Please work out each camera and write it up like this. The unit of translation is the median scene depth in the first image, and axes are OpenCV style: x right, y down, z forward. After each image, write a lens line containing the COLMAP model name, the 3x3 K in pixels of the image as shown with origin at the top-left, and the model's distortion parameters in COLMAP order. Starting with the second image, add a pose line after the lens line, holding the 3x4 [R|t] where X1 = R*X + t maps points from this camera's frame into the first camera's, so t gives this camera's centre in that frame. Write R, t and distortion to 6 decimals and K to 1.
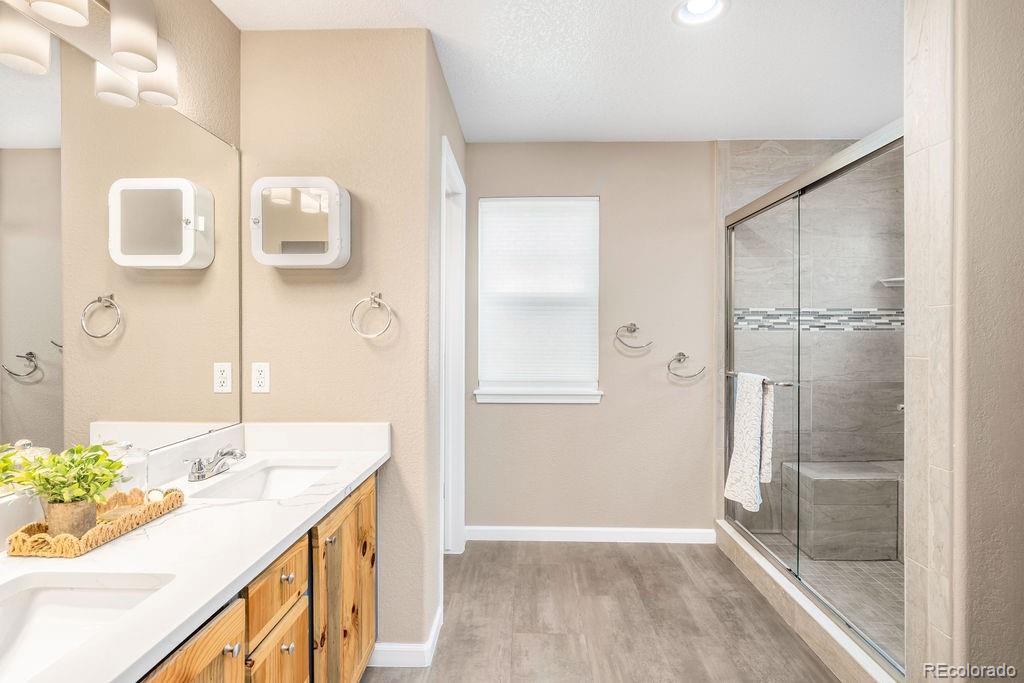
lens RADIAL K [[482.3, 0, 519.2], [0, 482.3, 333.7], [0, 0, 1]] dist [-0.001313, -0.001826]
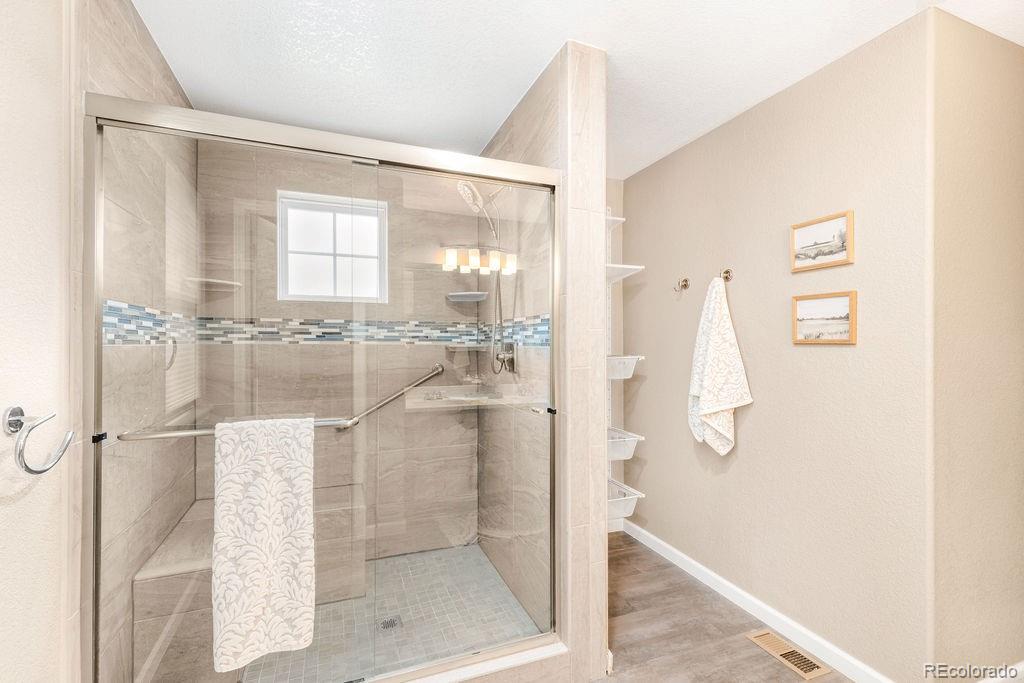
lens RADIAL K [[460.9, 0, 509.6], [0, 460.9, 346.8], [0, 0, 1]] dist [0.005409, -0.001200]
pose [[-0.386730, 0.000231, 0.922193, -0.172278], [0.002198, 0.999997, 0.000671, -0.005570], [-0.922190, 0.002287, -0.386729, 1.155220]]
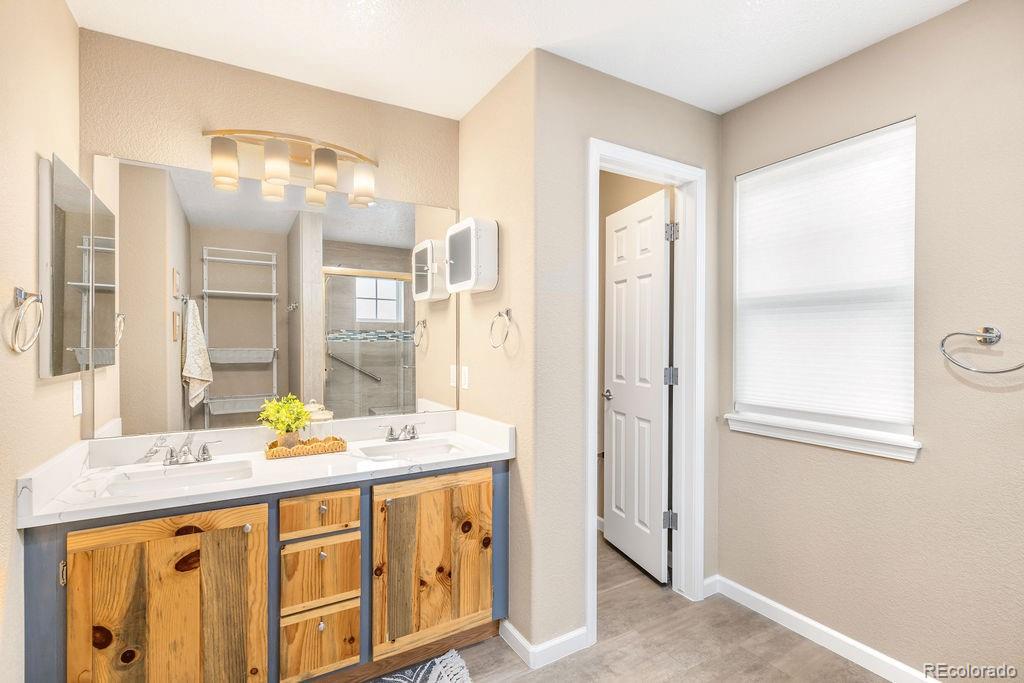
lens RADIAL K [[482.3, 0, 521.3], [0, 482.3, 343.6], [0, 0, 1]] dist [-0.001313, -0.001826]
pose [[0.533372, 0.005917, -0.845860, 0.599909], [-0.002734, 0.999982, 0.005271, -0.007900], [0.845876, -0.000499, 0.533379, 0.390449]]
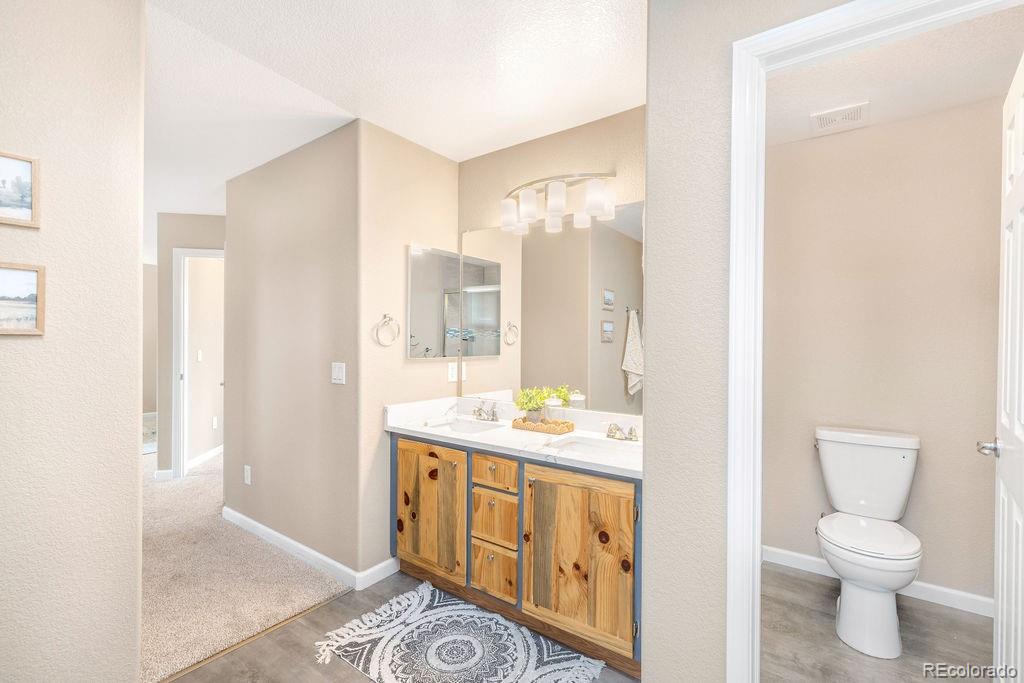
lens RADIAL K [[460.9, 0, 510.6], [0, 460.9, 345.0], [0, 0, 1]] dist [0.005409, -0.001200]
pose [[-0.581990, 0.002975, -0.813190, 0.539867], [-0.007736, 0.999928, 0.009195, -0.006375], [0.813159, 0.011642, -0.581925, 1.160517]]
